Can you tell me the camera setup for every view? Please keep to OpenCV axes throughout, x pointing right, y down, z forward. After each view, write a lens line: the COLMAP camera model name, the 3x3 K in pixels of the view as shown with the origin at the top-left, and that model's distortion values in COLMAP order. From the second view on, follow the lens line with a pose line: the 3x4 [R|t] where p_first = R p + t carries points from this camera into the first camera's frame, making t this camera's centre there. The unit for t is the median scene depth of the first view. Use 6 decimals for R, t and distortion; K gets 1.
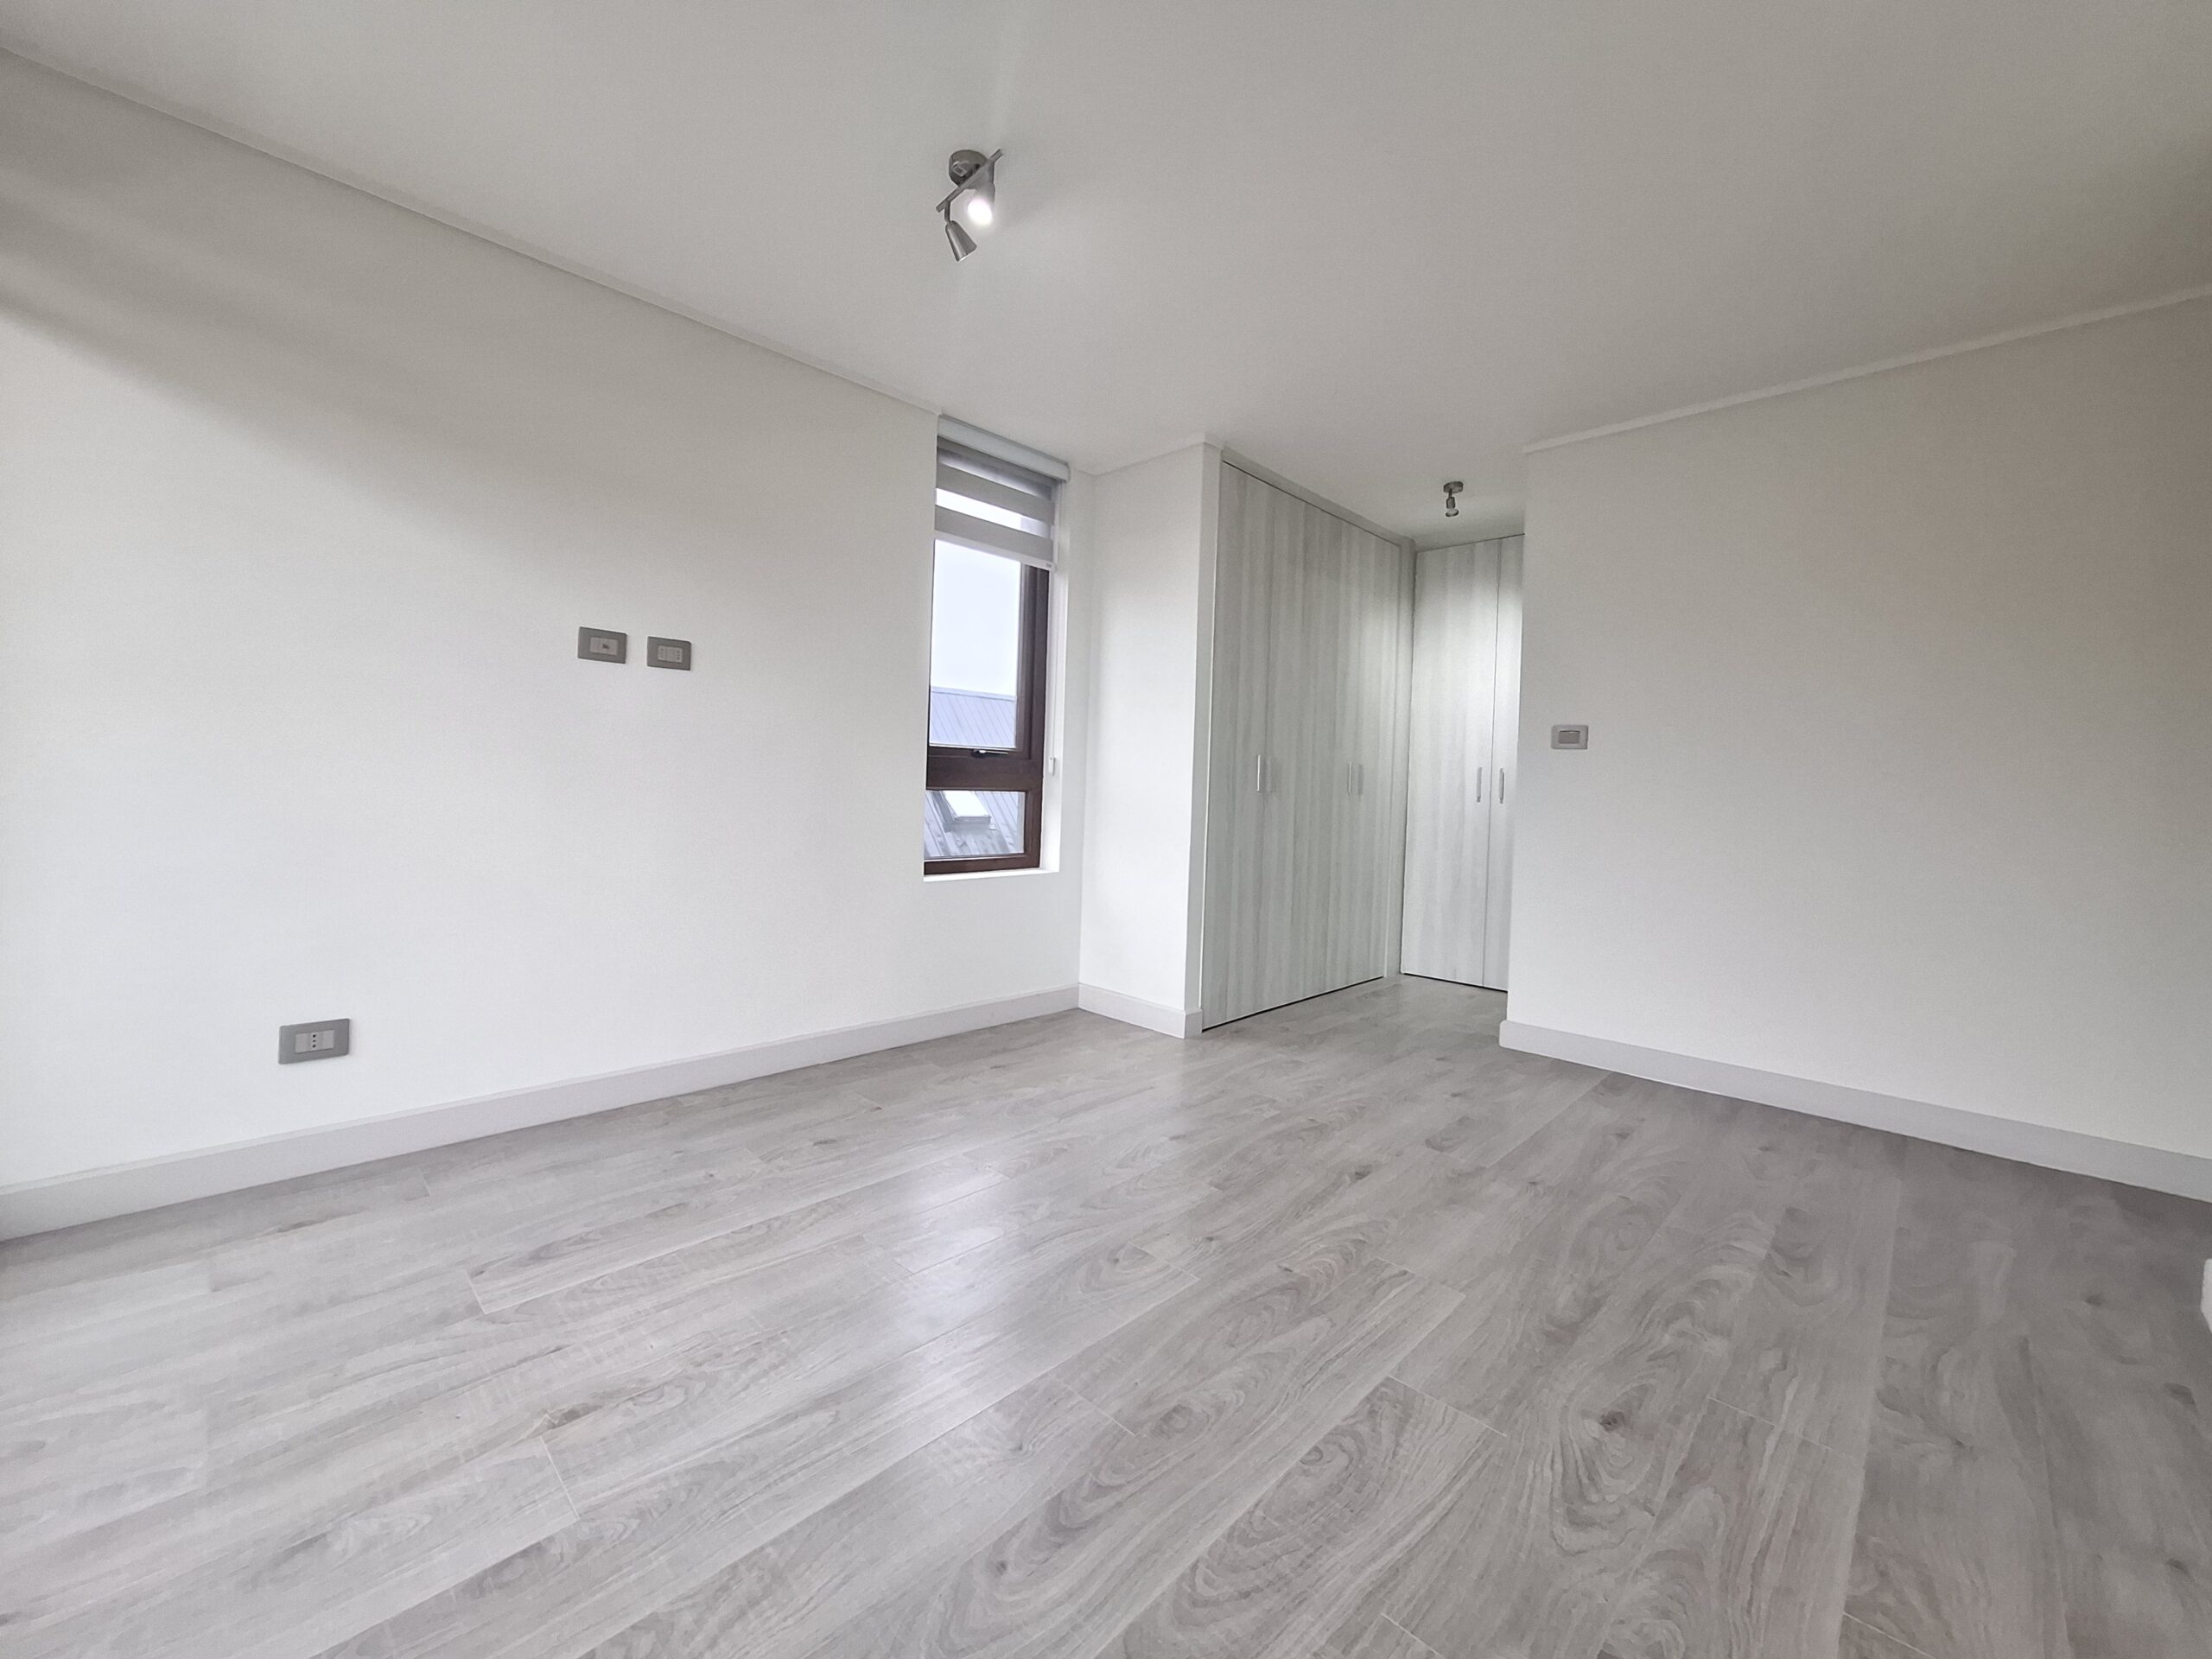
lens RADIAL K [[872.9, 0, 1097.9], [0, 872.9, 805.2], [0, 0, 1]] dist [0.000310, 0.000692]
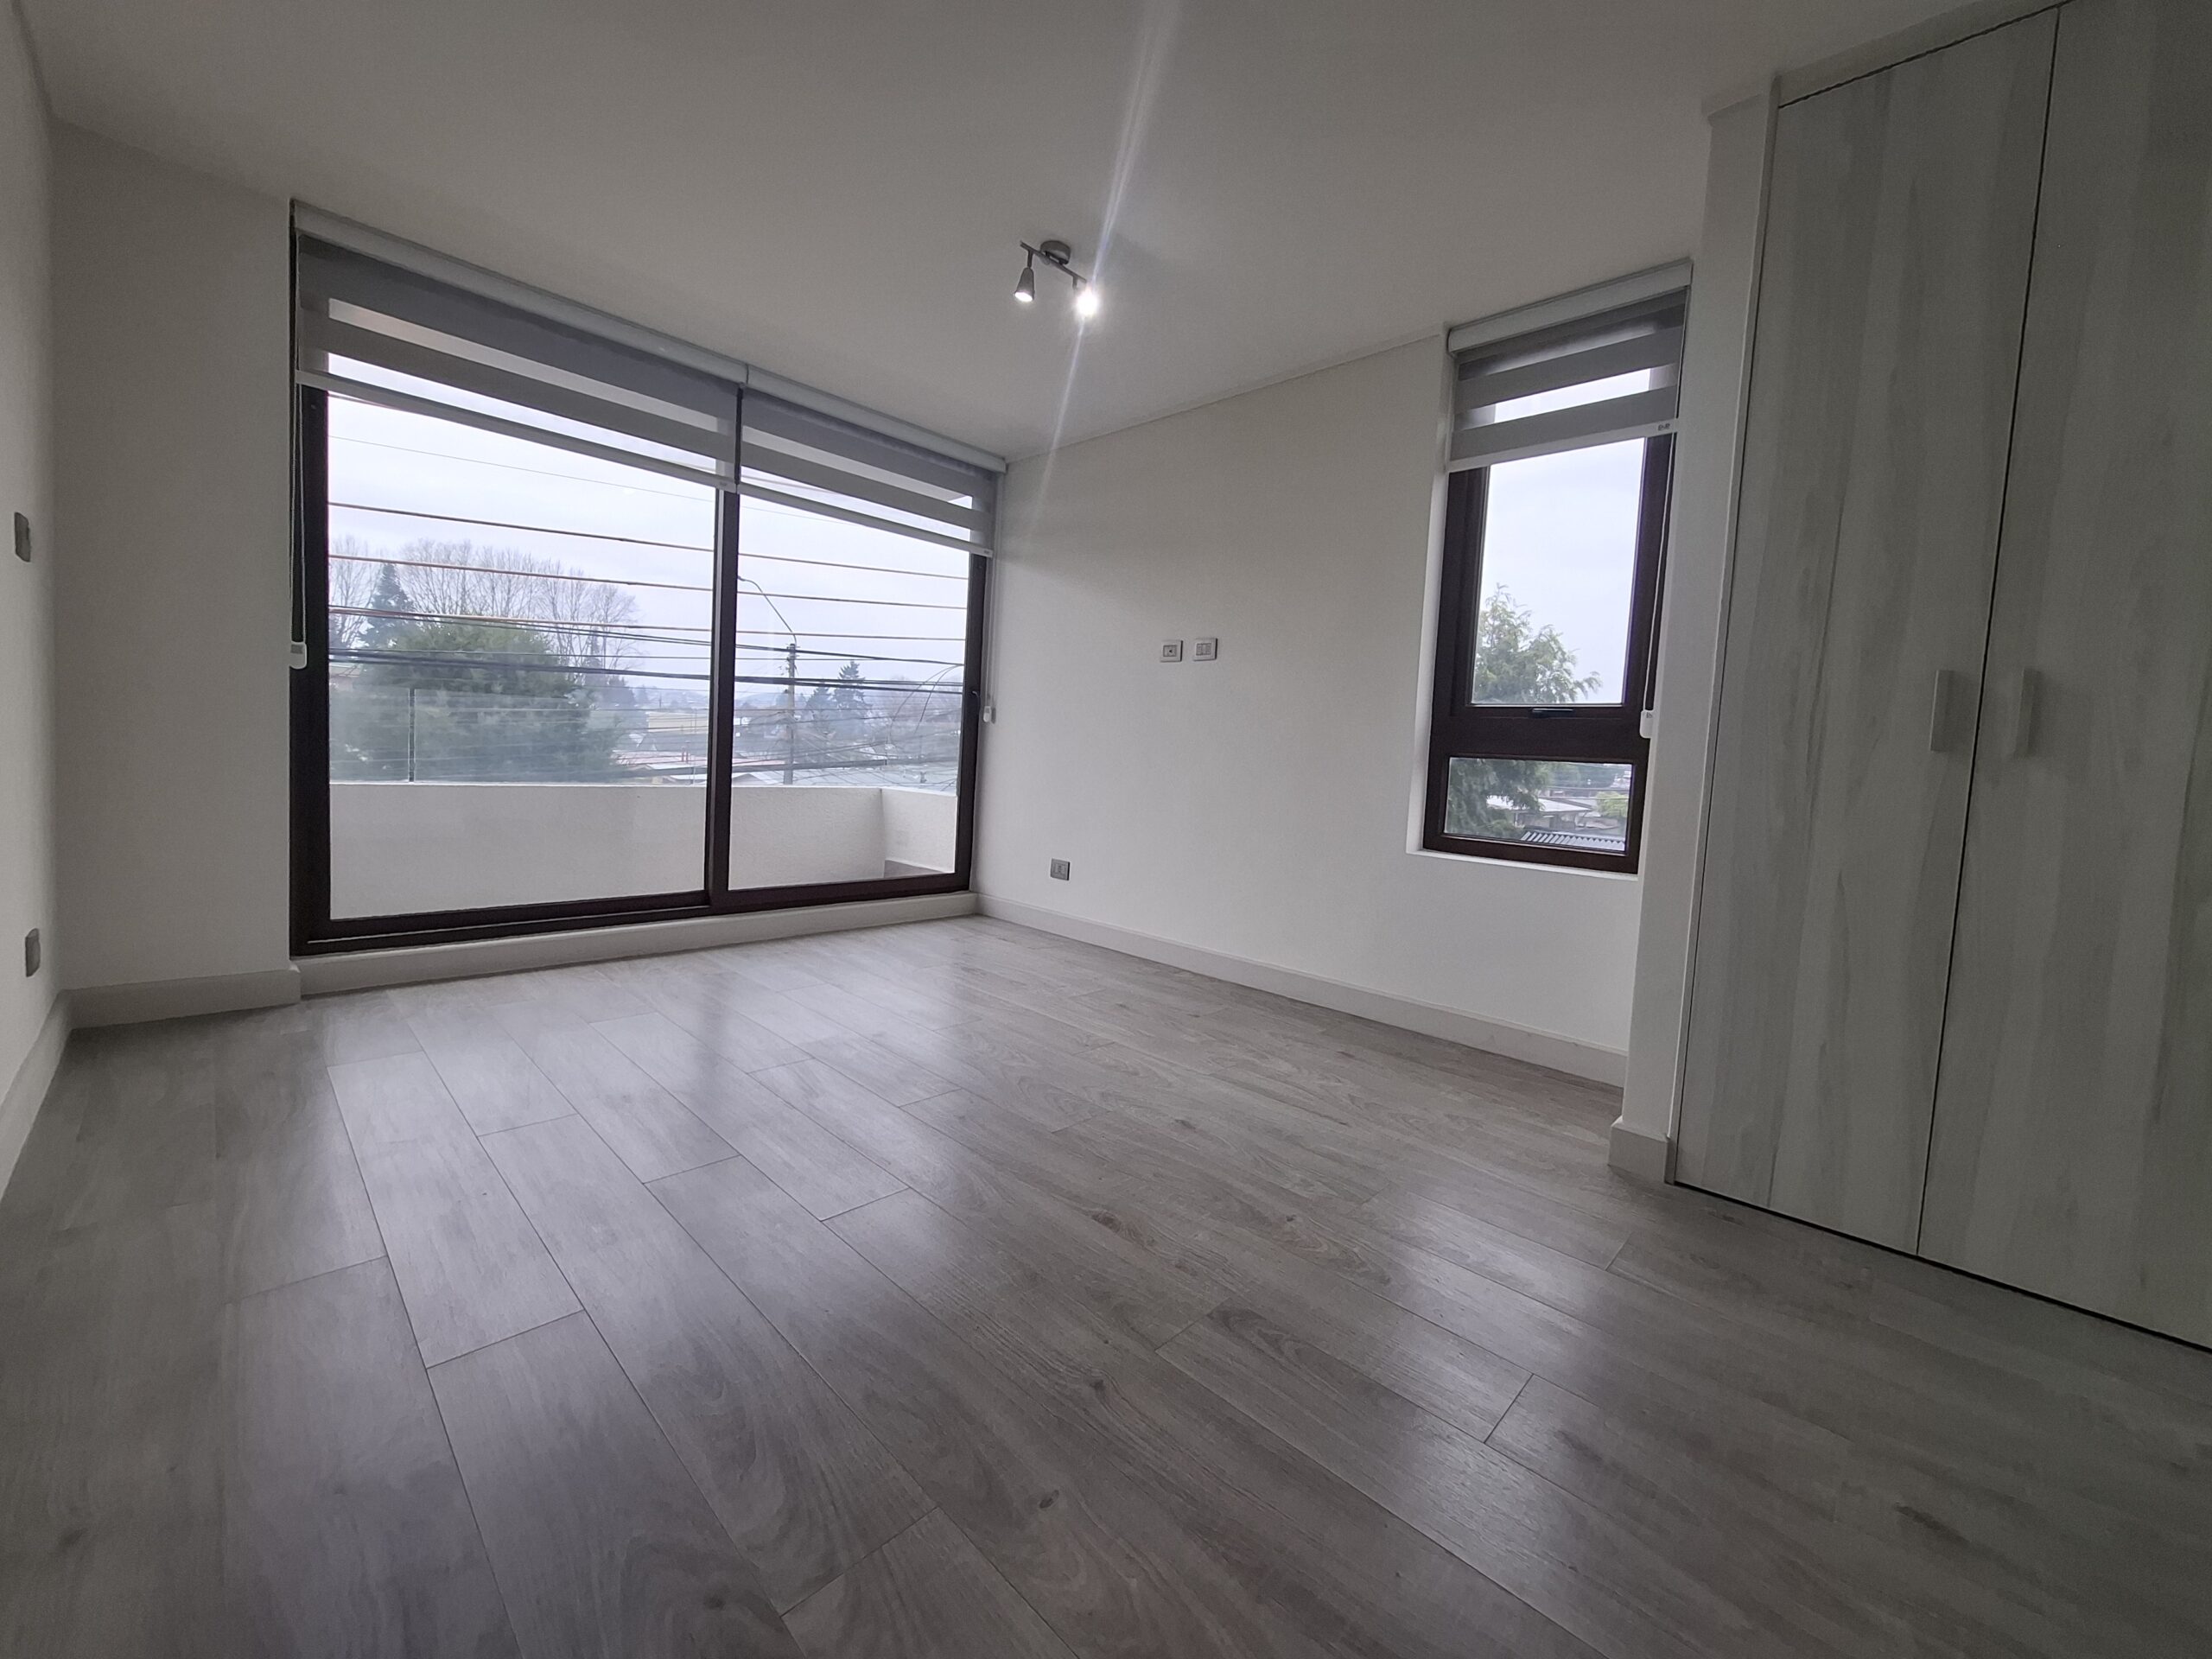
lens RADIAL K [[872.9, 0, 1097.9], [0, 872.9, 805.2], [0, 0, 1]] dist [0.000310, 0.000692]
pose [[0.012092, 0.030290, -0.999468, 0.889337], [-0.075076, 0.996747, 0.029299, 0.043503], [0.997105, 0.074681, 0.014327, 0.824955]]
